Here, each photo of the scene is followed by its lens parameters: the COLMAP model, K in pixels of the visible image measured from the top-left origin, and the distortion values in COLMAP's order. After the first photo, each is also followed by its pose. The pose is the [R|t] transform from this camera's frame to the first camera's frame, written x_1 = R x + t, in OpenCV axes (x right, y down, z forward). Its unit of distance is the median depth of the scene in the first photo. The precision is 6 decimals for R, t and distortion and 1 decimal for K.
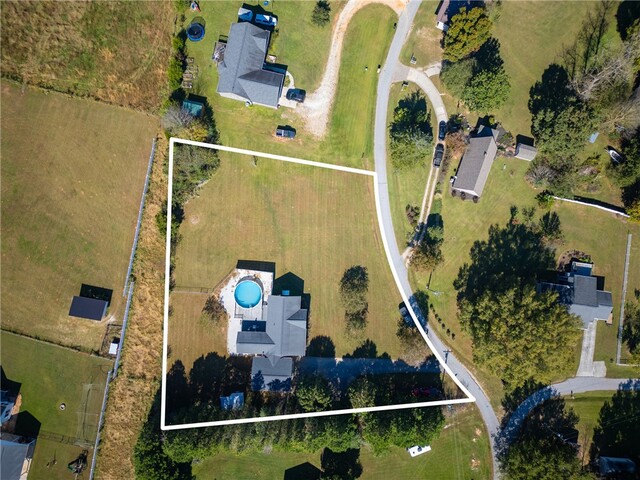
lens RADIAL K [[454.3, 0, 320.0], [0, 454.3, 240.0], [0, 0, 1]] dist [0.084453, -0.088813]
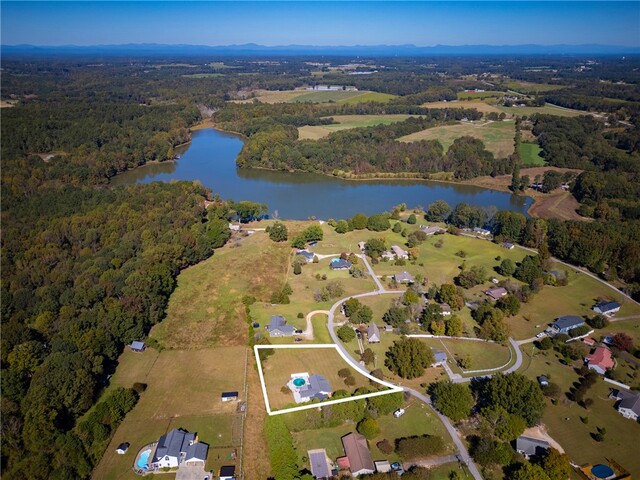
lens RADIAL K [[454.3, 0, 320.0], [0, 454.3, 240.0], [0, 0, 1]] dist [0.084453, -0.088813]
pose [[0.960091, -0.106052, 0.258801, -0.557279], [0.279658, 0.377418, -0.882806, 1.821852], [-0.004053, 0.919950, 0.392014, -0.491485]]
